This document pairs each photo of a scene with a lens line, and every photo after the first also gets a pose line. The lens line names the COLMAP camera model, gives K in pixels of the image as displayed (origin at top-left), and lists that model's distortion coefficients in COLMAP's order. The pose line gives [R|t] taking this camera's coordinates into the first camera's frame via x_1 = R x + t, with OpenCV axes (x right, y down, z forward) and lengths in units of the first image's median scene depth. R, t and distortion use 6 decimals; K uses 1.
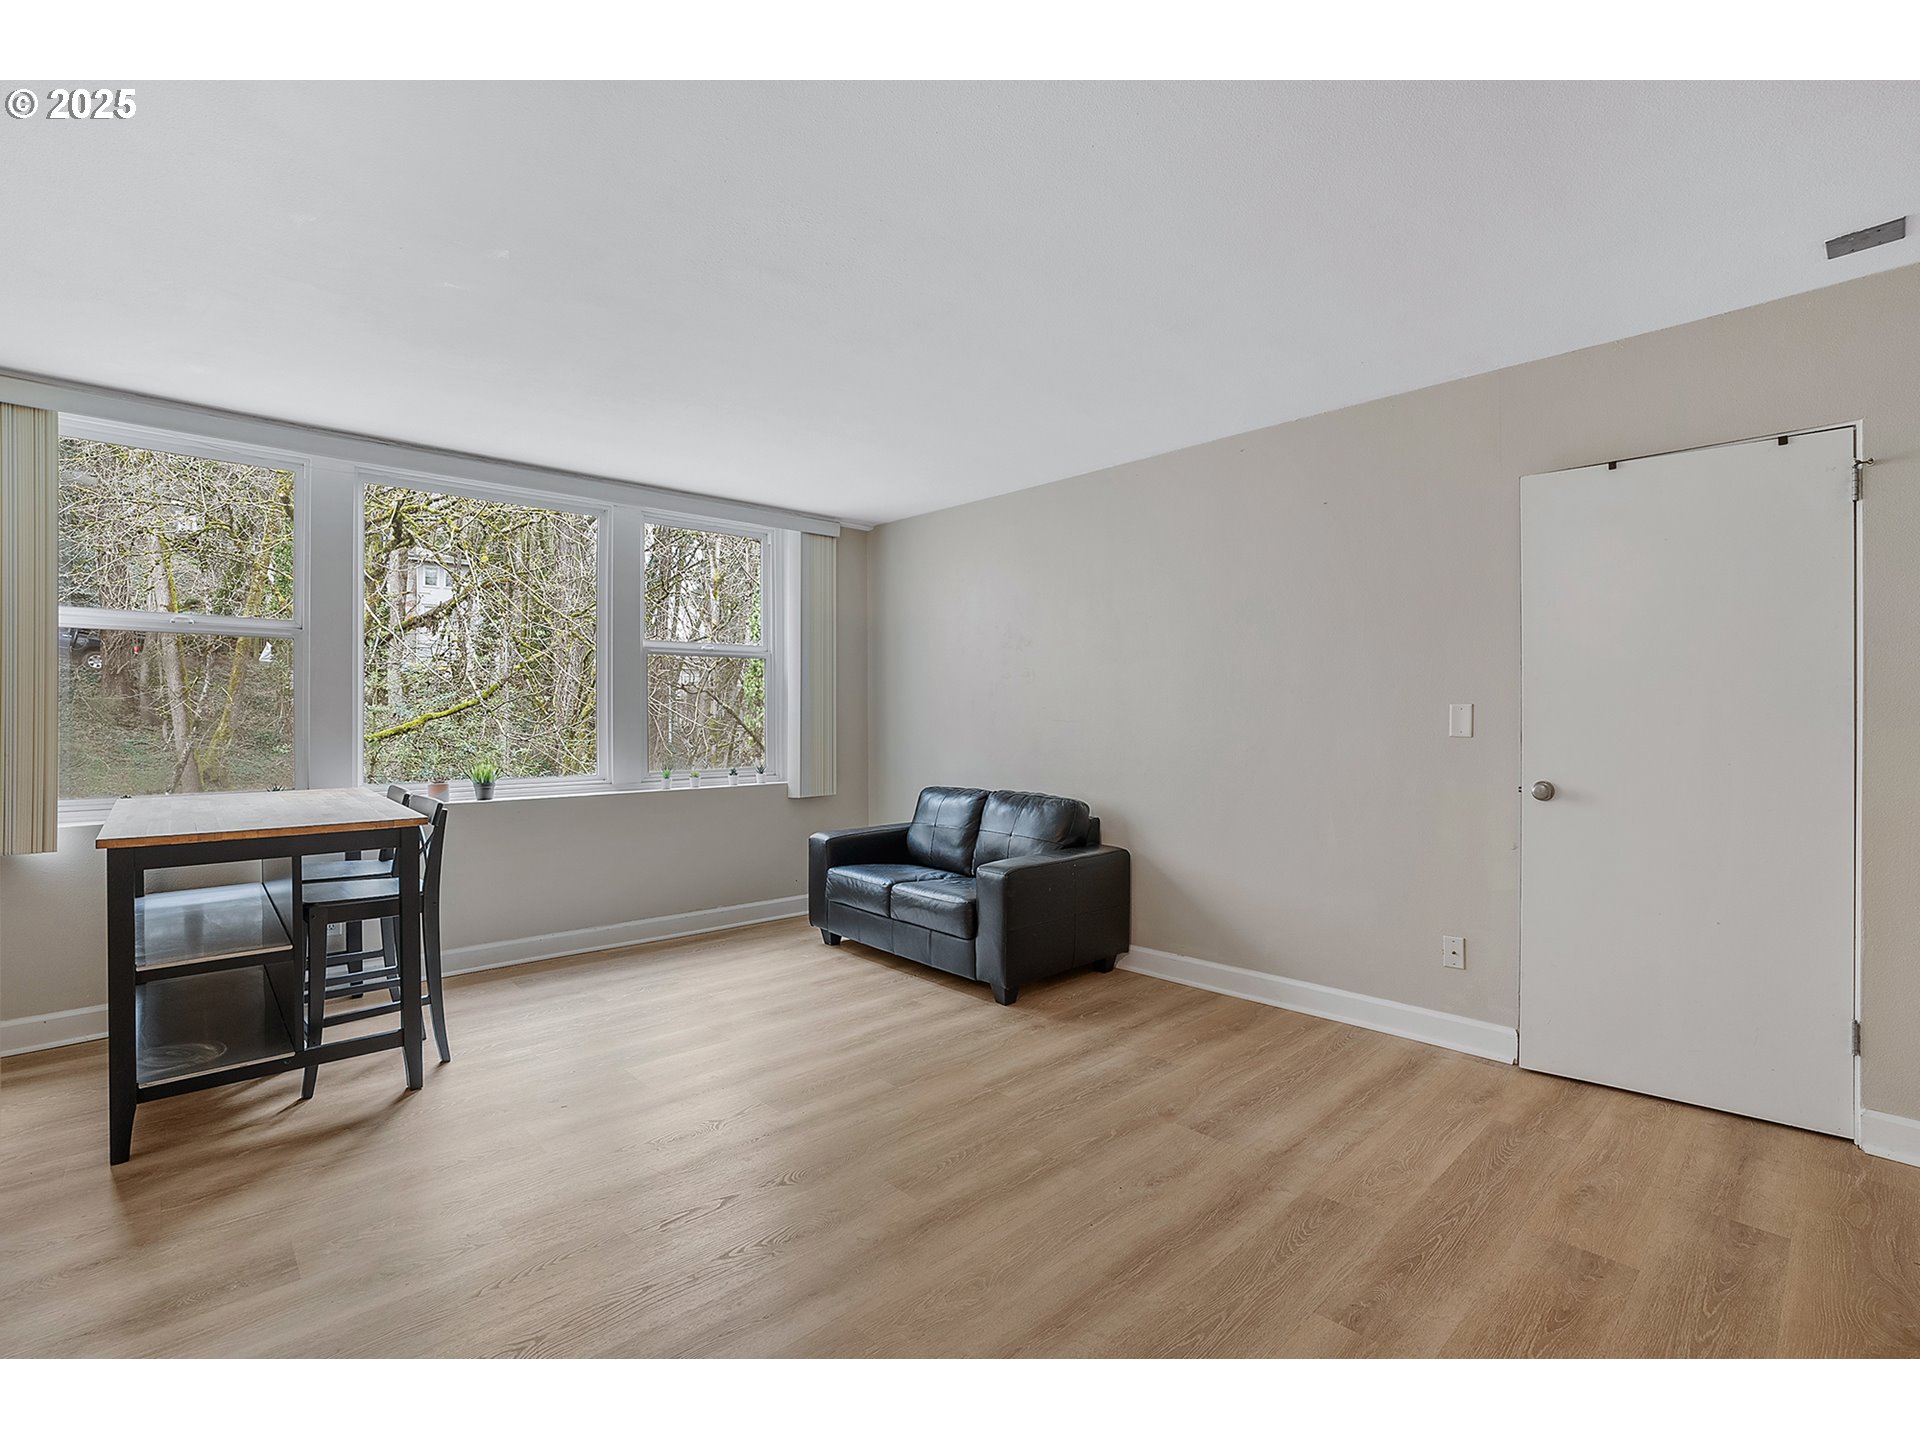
lens RADIAL K [[881.8, 0, 960.0], [0, 881.8, 720.0], [0, 0, 1]] dist [-0.061394, 0.028352]
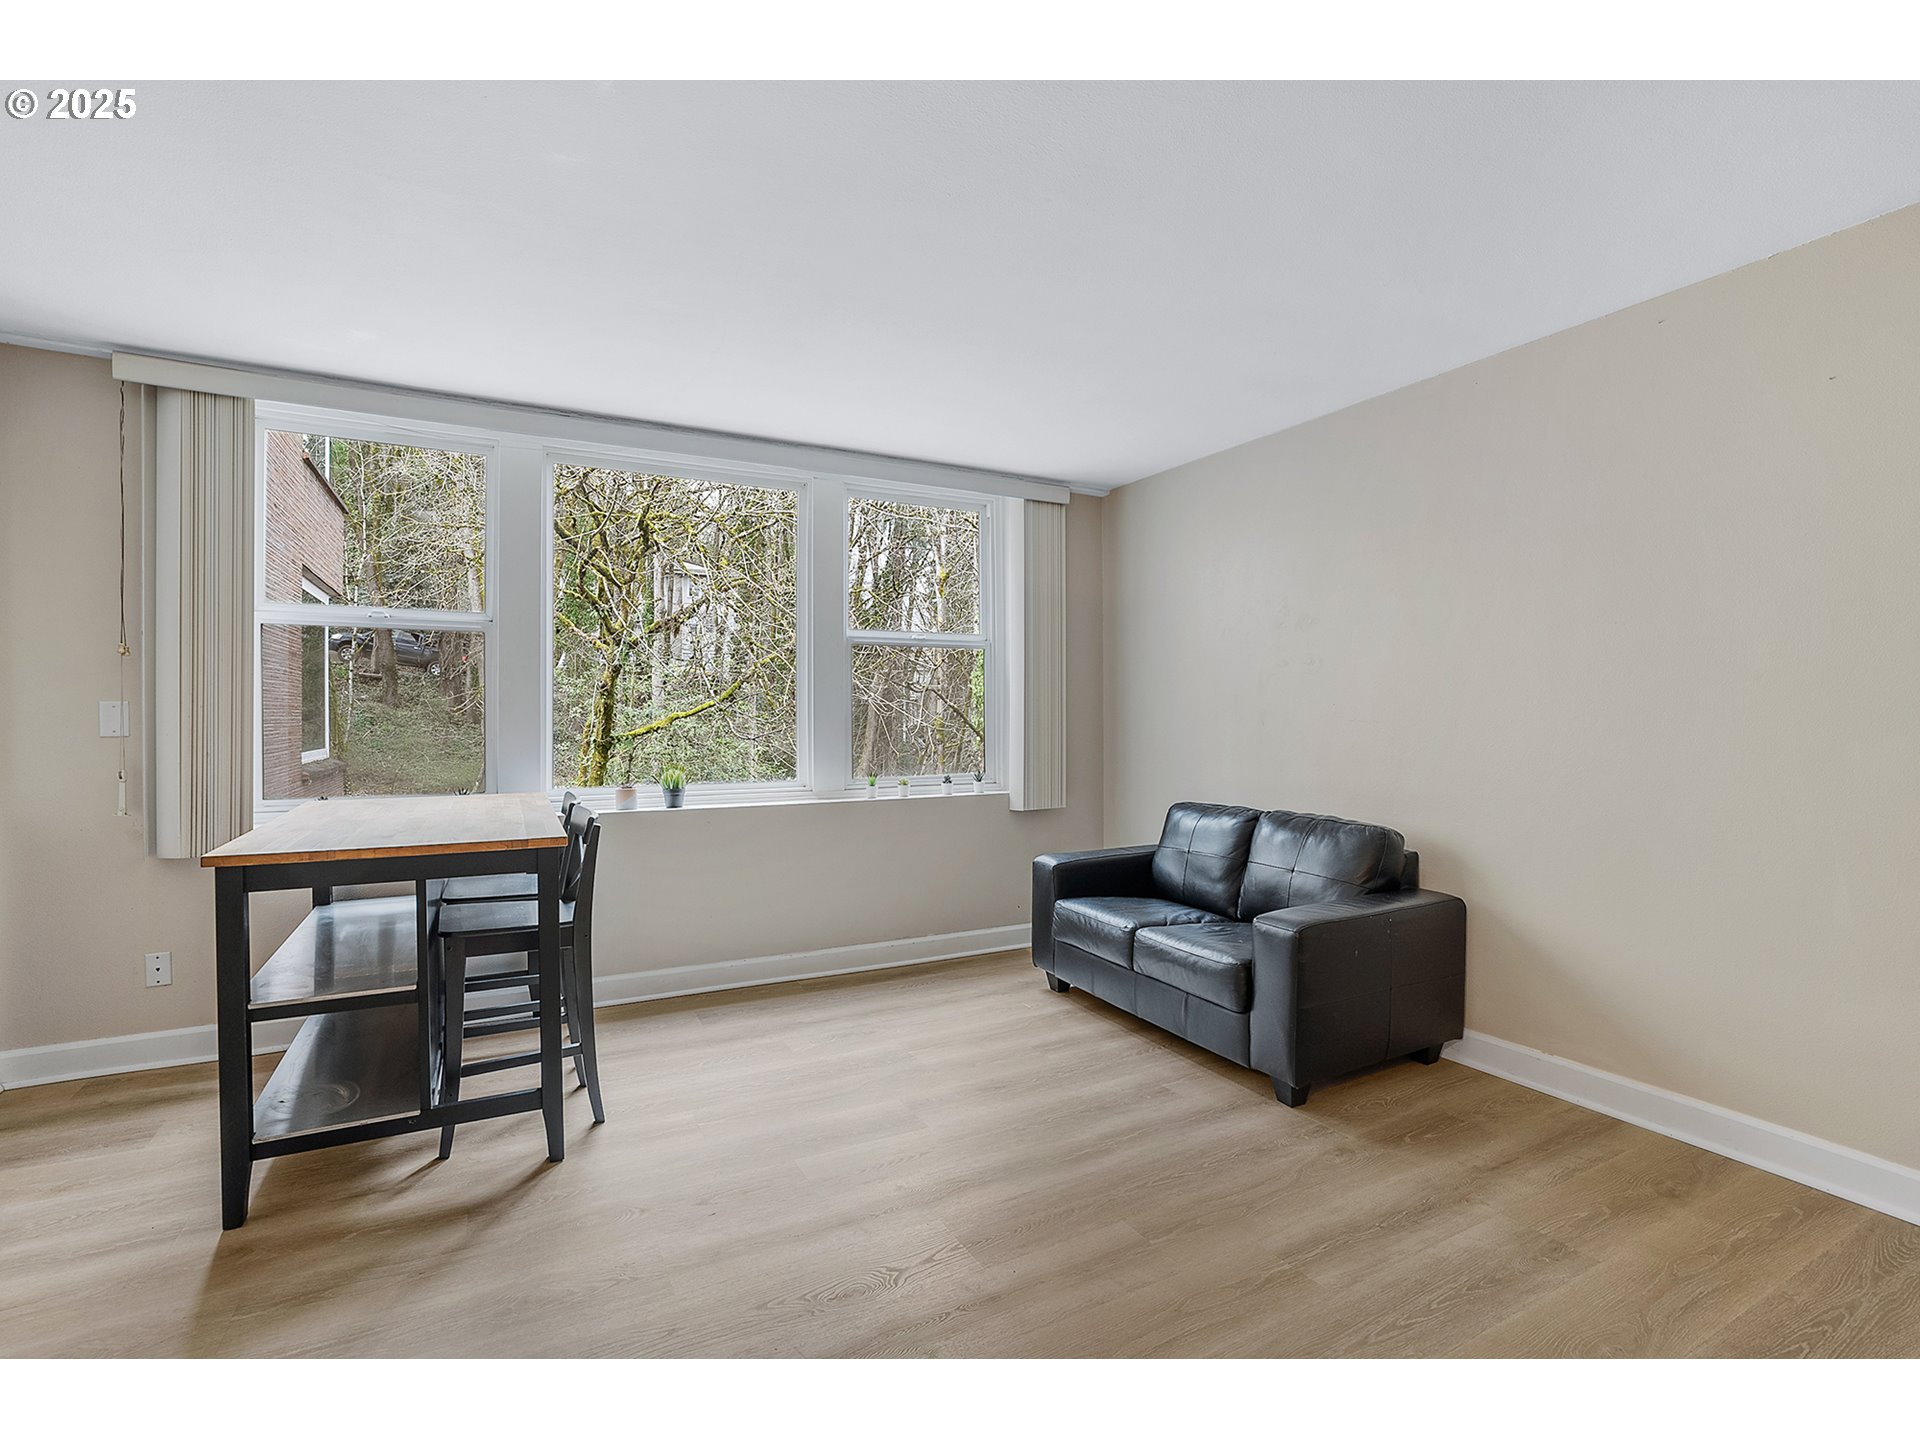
lens RADIAL K [[881.8, 0, 960.0], [0, 881.8, 720.0], [0, 0, 1]] dist [-0.061394, 0.028352]
pose [[0.966478, 0.001763, -0.256745, -0.029208], [-0.001800, 0.999998, 0.000089, 0.000491], [0.256745, 0.000376, 0.966479, 0.210251]]
